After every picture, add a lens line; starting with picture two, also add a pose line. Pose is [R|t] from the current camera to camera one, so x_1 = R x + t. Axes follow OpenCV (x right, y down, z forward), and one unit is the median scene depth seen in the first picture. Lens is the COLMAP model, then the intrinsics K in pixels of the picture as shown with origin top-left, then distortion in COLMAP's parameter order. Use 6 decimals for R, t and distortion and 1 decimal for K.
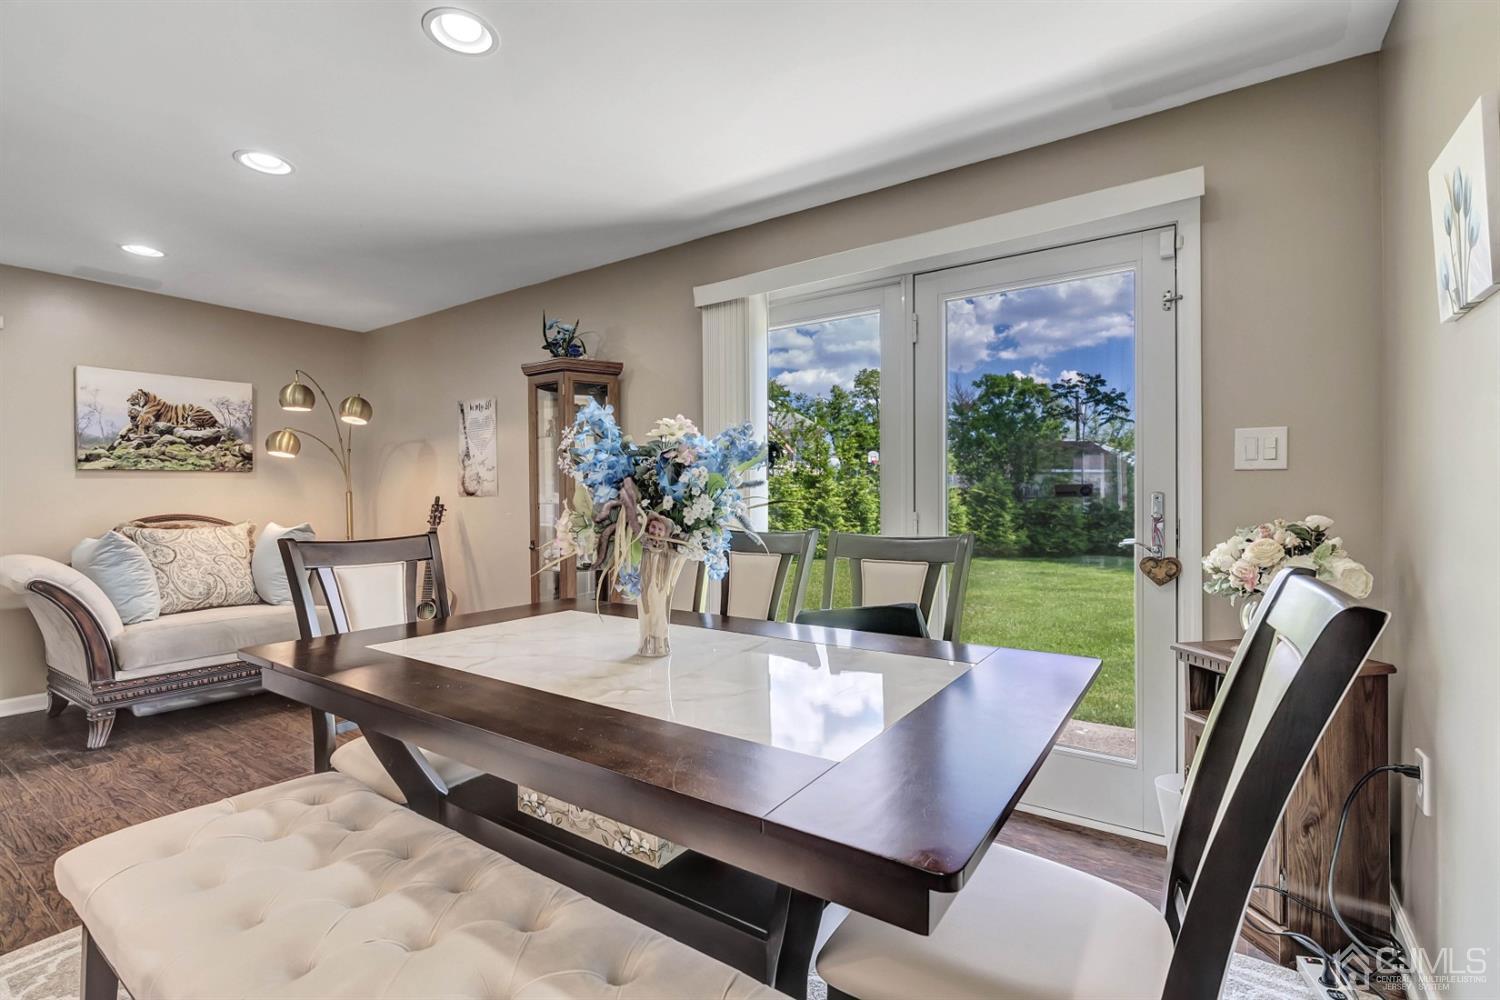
lens RADIAL K [[680.9, 0, 749.0], [0, 680.9, 498.7], [0, 0, 1]] dist [-0.001848, 0.003156]
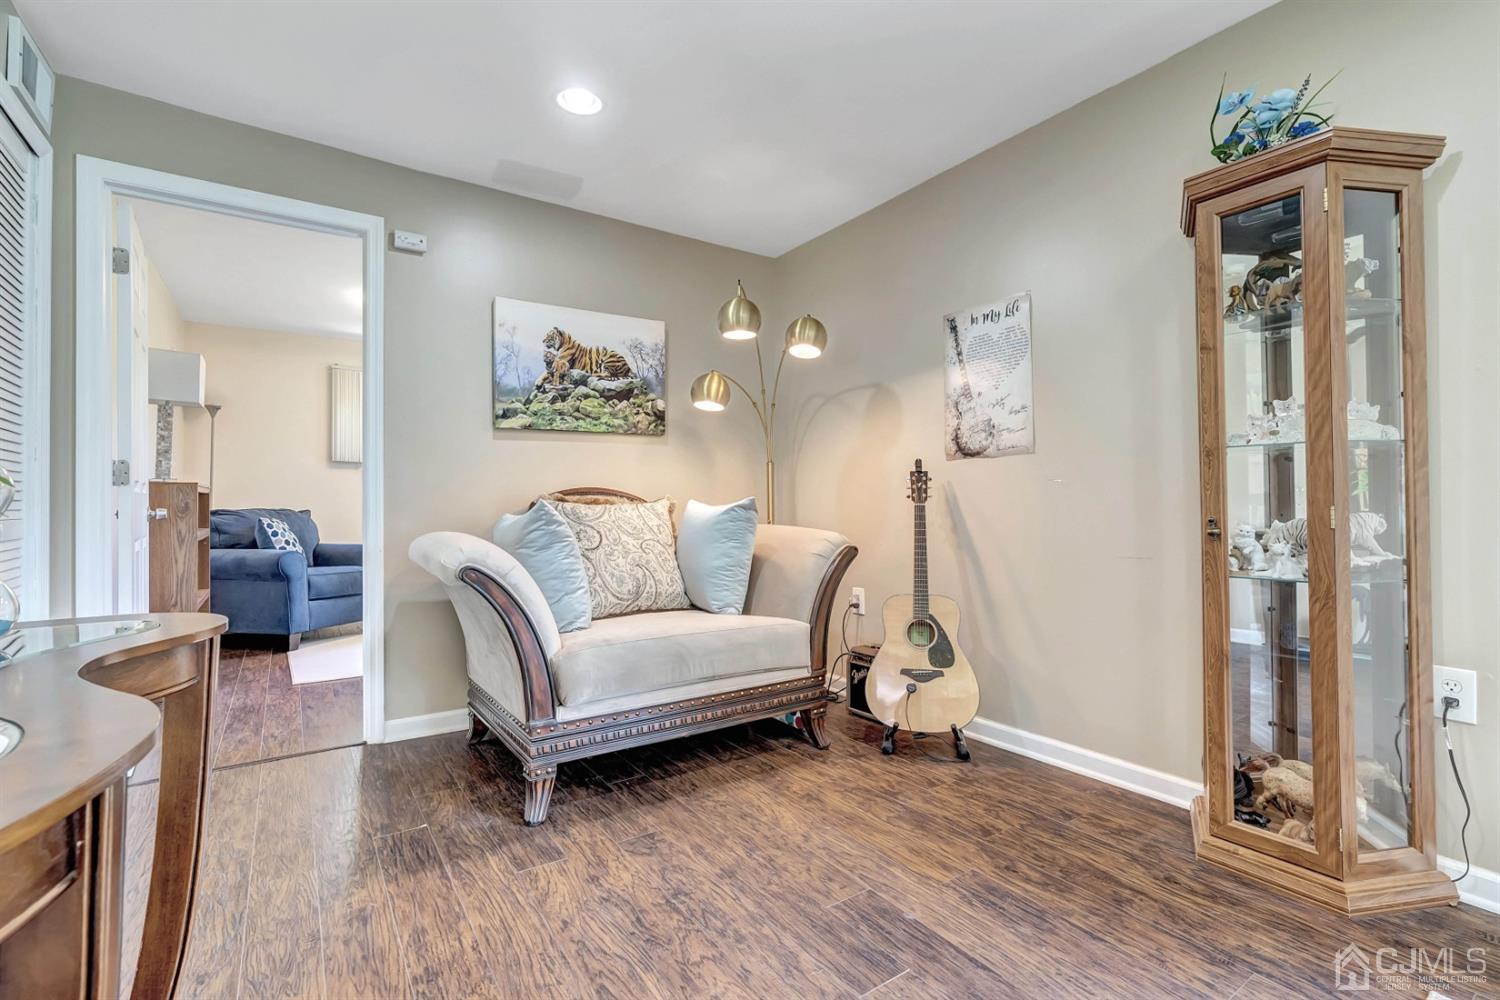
lens RADIAL K [[680.9, 0, 751.5], [0, 680.9, 498.8], [0, 0, 1]] dist [-0.001848, 0.003156]
pose [[0.933730, -0.004679, -0.357946, -0.403767], [0.000943, 0.999943, -0.010613, 0.045406], [0.357976, 0.009572, 0.933682, 0.351313]]
